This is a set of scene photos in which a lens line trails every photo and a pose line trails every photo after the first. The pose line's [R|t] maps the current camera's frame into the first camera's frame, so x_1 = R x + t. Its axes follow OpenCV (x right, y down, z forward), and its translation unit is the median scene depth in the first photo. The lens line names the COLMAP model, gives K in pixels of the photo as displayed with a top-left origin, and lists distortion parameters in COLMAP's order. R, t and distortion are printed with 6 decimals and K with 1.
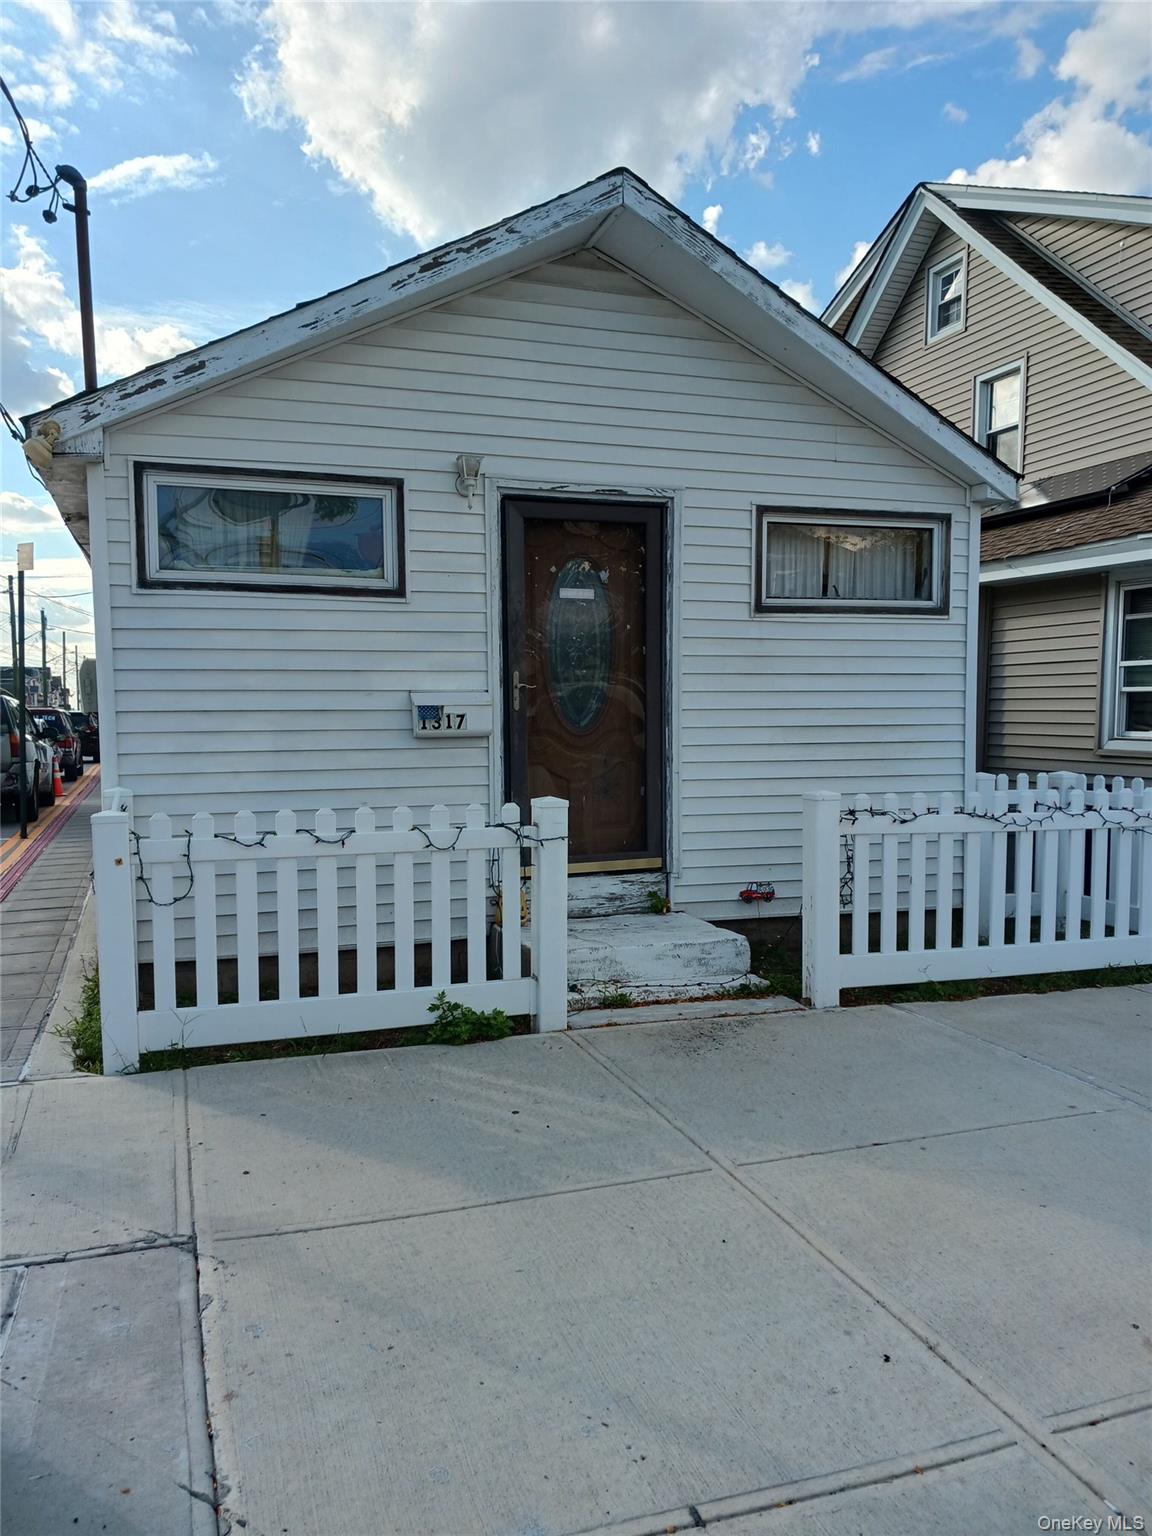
lens RADIAL K [[1177.4, 0, 576.0], [0, 1177.4, 768.0], [0, 0, 1]] dist [0.011364, -0.004736]
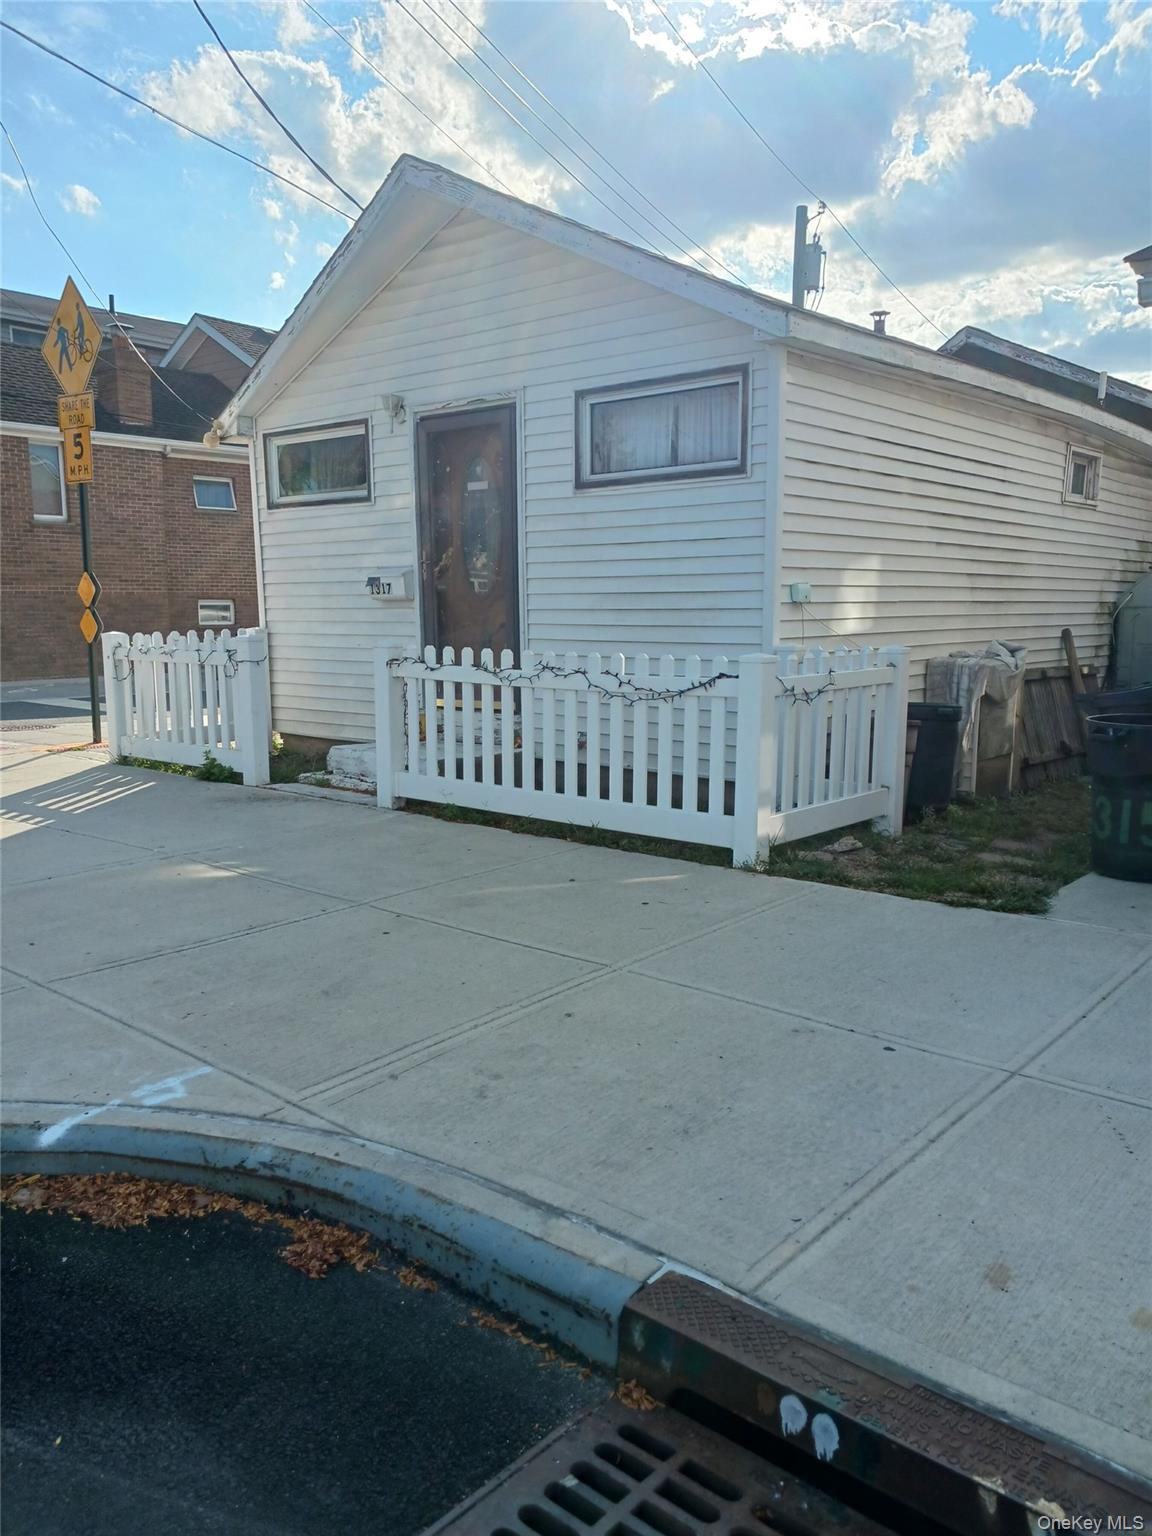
lens RADIAL K [[1177.4, 0, 576.0], [0, 1177.4, 768.0], [0, 0, 1]] dist [0.011364, -0.004736]
pose [[0.537724, 0.122607, -0.834159, 1.207387], [-0.024874, 0.991246, 0.129661, -0.014149], [0.842754, -0.048974, 0.536066, 0.407778]]
